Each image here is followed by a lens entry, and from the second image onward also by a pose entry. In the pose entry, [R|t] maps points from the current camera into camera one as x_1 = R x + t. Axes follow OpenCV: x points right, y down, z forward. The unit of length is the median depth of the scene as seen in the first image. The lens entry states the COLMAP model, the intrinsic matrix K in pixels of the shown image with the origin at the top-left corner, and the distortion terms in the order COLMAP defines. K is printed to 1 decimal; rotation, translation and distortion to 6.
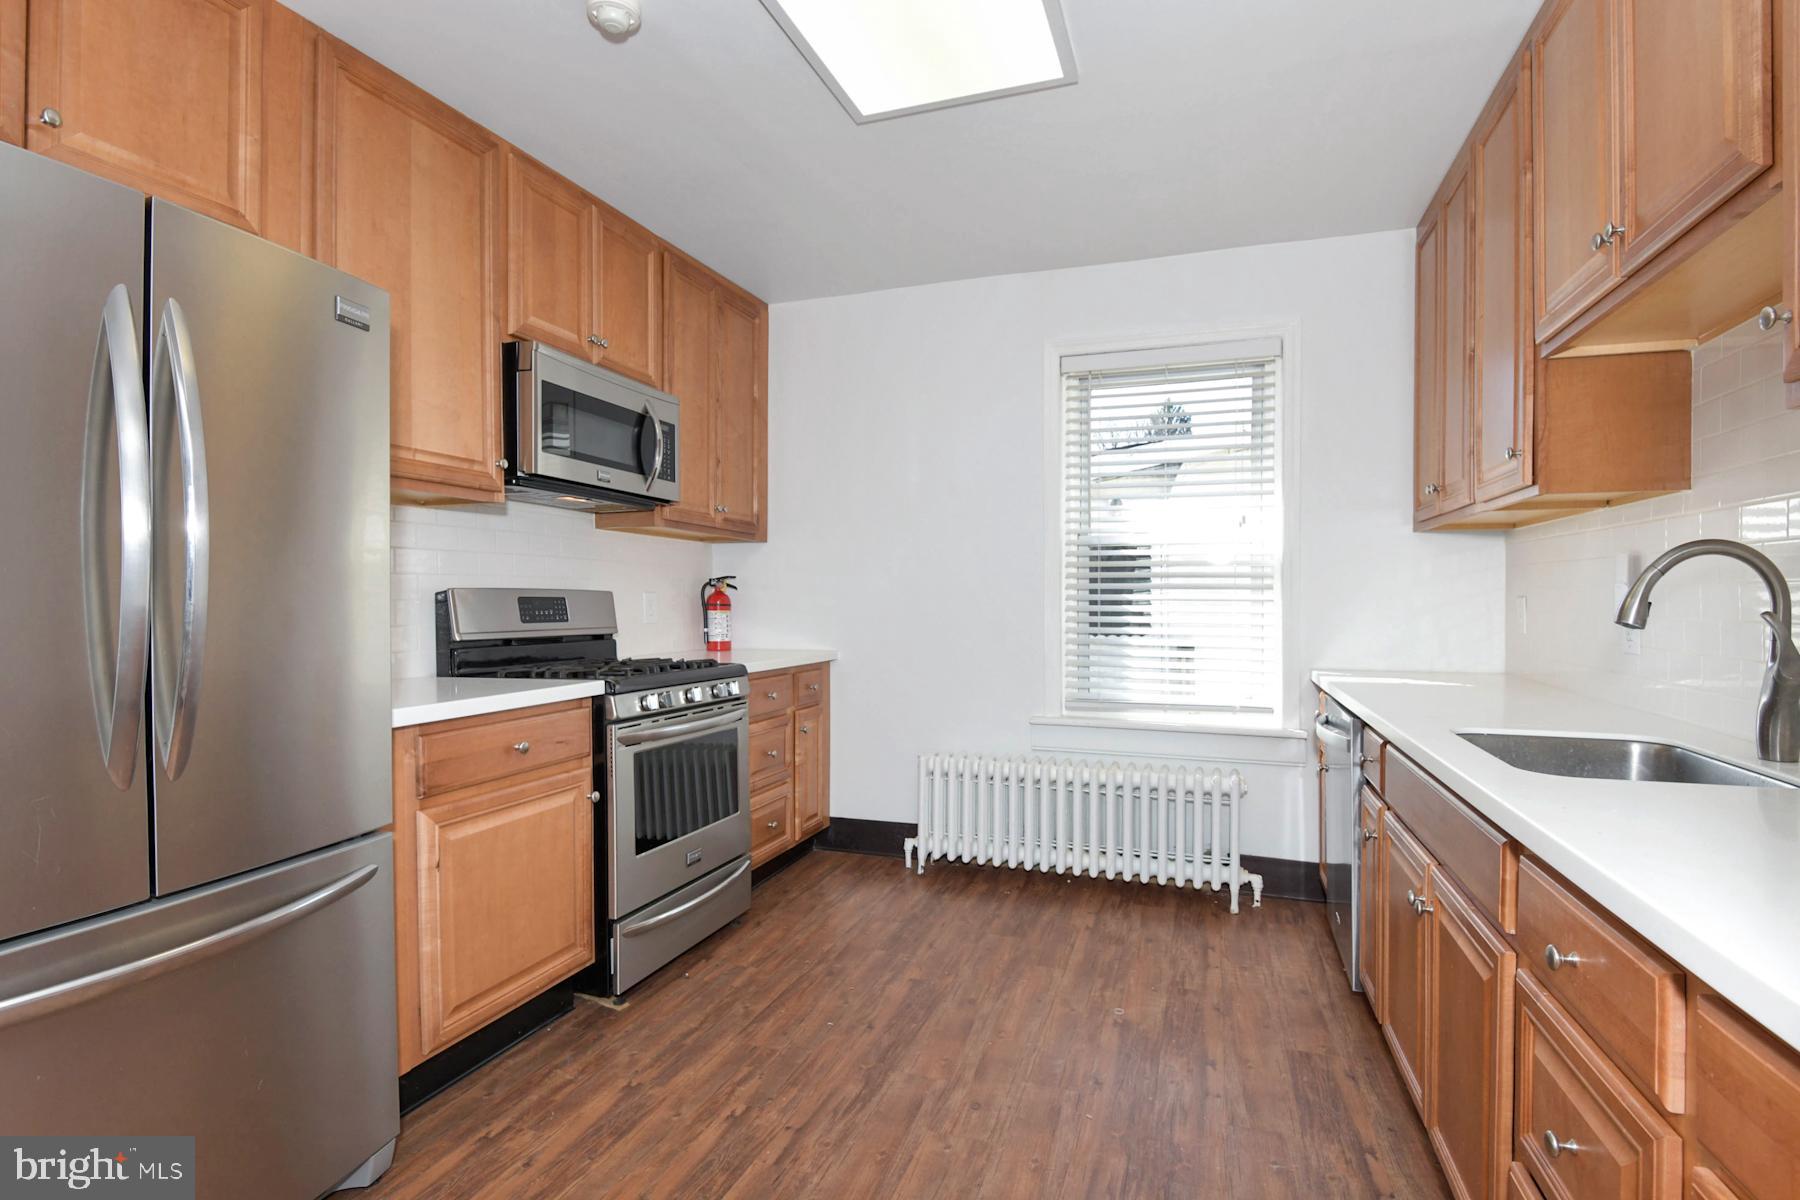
lens RADIAL K [[872.4, 0, 905.8], [0, 872.4, 608.6], [0, 0, 1]] dist [-0.017814, -0.005802]
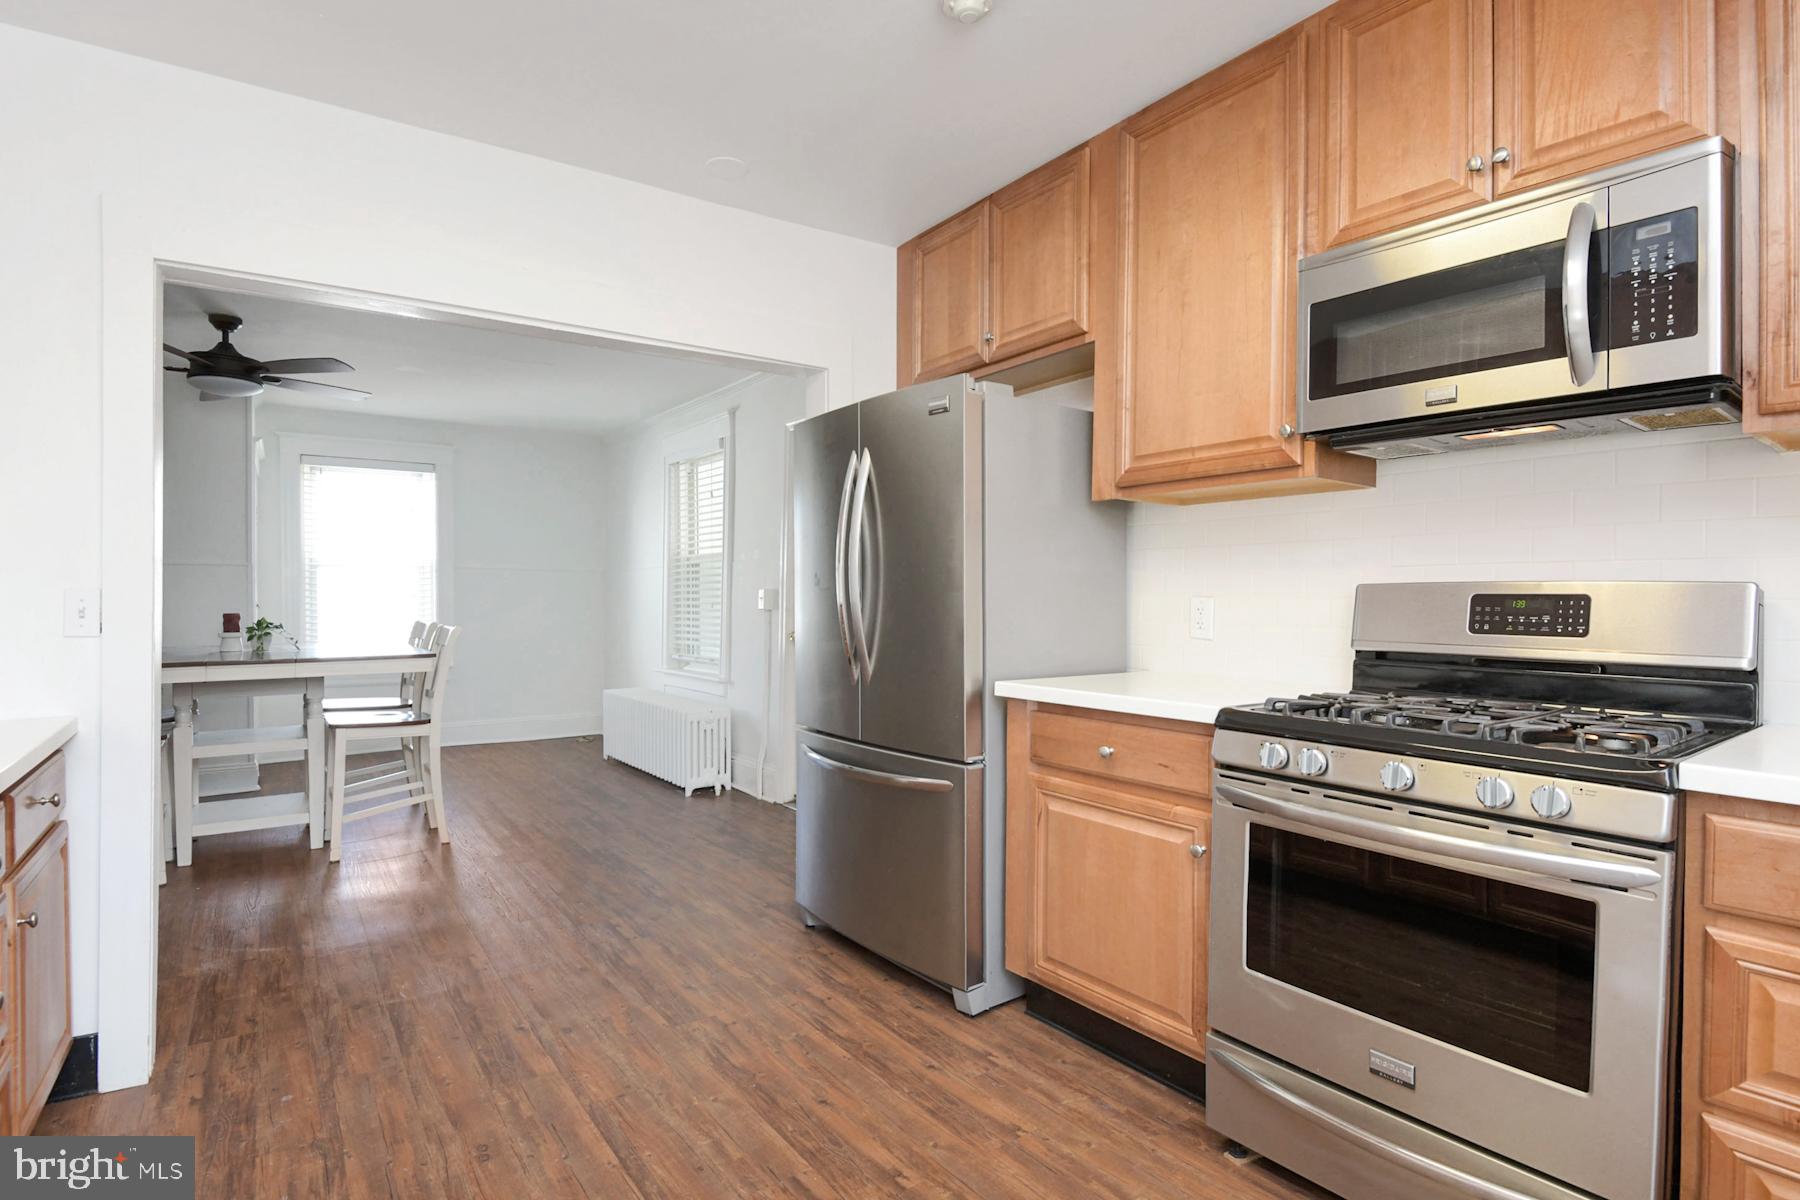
lens RADIAL K [[872.4, 0, 913.1], [0, 872.4, 600.2], [0, 0, 1]] dist [-0.017814, -0.005802]
pose [[-0.537968, 0.014900, -0.842833, 0.353109], [-0.004136, 0.999785, 0.020314, -0.020531], [0.842955, 0.014415, -0.537791, 0.969831]]
